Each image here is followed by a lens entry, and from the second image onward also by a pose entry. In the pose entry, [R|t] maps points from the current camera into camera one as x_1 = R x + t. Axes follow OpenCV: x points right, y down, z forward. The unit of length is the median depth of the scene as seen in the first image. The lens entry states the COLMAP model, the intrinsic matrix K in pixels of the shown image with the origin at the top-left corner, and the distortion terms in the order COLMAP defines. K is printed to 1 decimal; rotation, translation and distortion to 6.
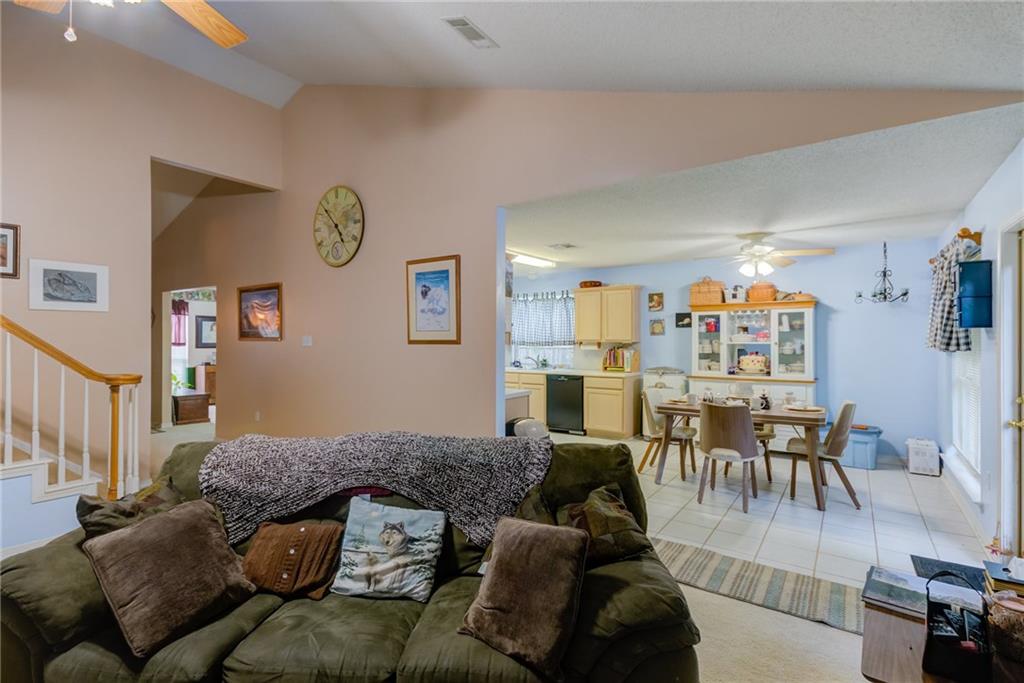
lens RADIAL K [[483.1, 0, 510.7], [0, 483.1, 336.2], [0, 0, 1]] dist [0.010572, -0.000483]
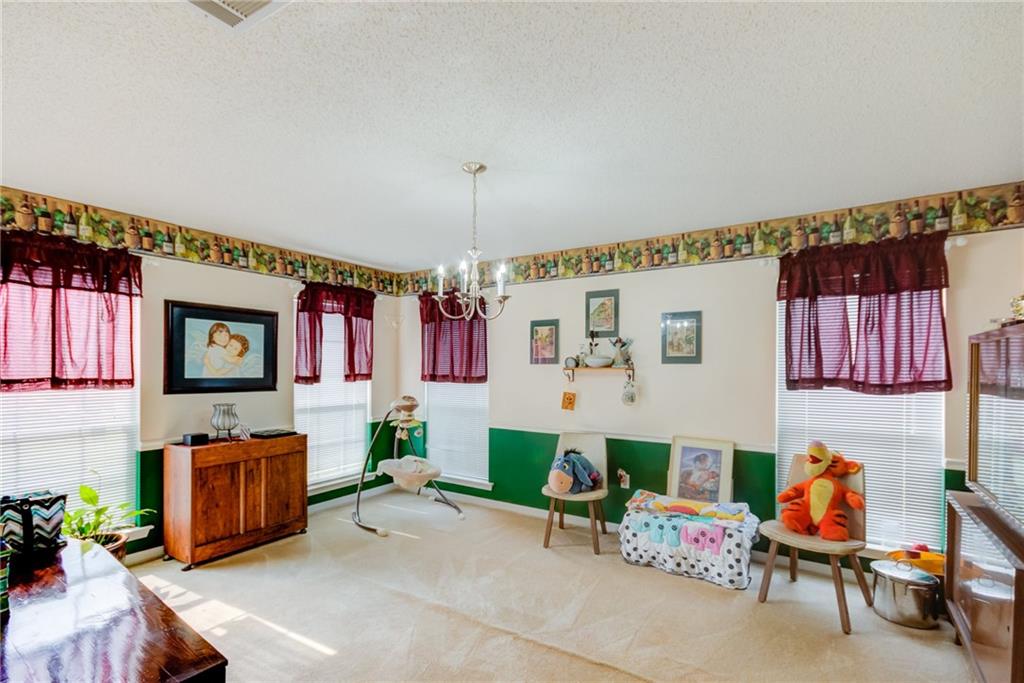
lens RADIAL K [[471.7, 0, 514.0], [0, 471.7, 364.0], [0, 0, 1]] dist [0.020682, -0.000732]
pose [[0.999399, 0.003659, 0.034485, -0.723371], [-0.003479, 0.999980, -0.005280, 0.007543], [-0.034504, 0.005157, 0.999391, 1.143927]]
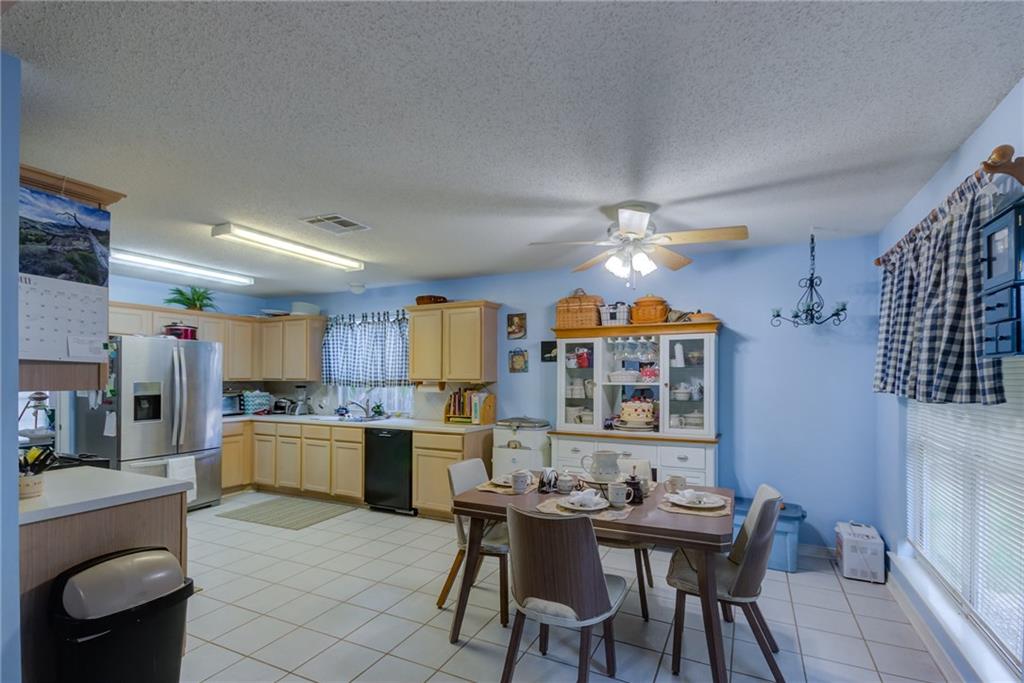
lens RADIAL K [[473.2, 0, 523.0], [0, 473.2, 377.4], [0, 0, 1]] dist [0.001278, -0.000690]
pose [[0.986494, 0.002162, 0.163781, 0.230466], [-0.003375, 0.999969, 0.007128, 0.000549], [-0.163761, -0.007584, 0.986471, 0.360595]]
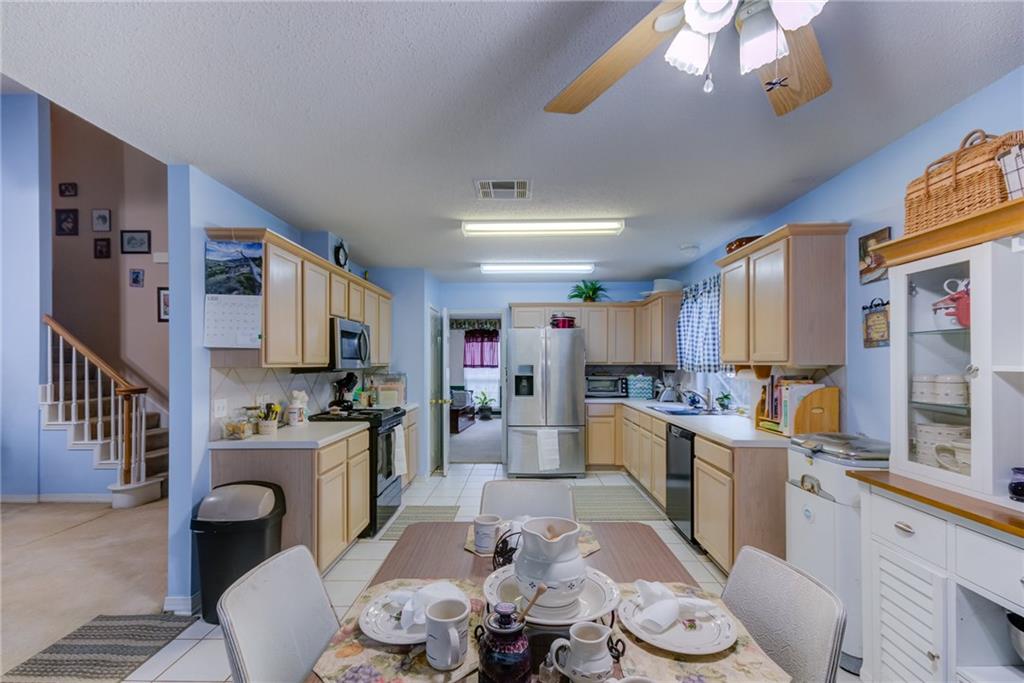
lens RADIAL K [[471.7, 0, 514.0], [0, 471.7, 364.0], [0, 0, 1]] dist [0.020682, -0.000732]
pose [[0.556581, 0.001037, -0.830792, 0.531716], [0.006398, 0.999964, 0.005534, 0.008520], [0.830768, -0.008396, 0.556555, 0.674717]]
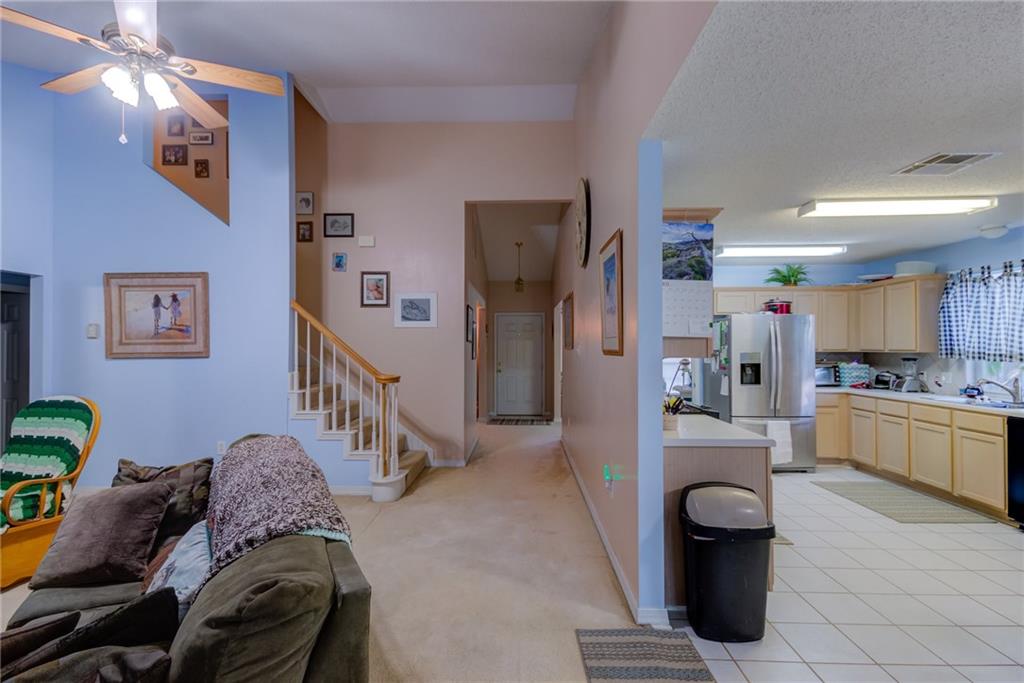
lens RADIAL K [[476.2, 0, 512.0], [0, 476.2, 341.5], [0, 0, 1]] dist [0.018943, -0.001043]
pose [[0.552701, -0.009369, -0.833327, 0.264871], [0.004837, 0.999956, -0.008034, 0.000170], [0.833365, 0.000409, 0.552722, 0.334388]]
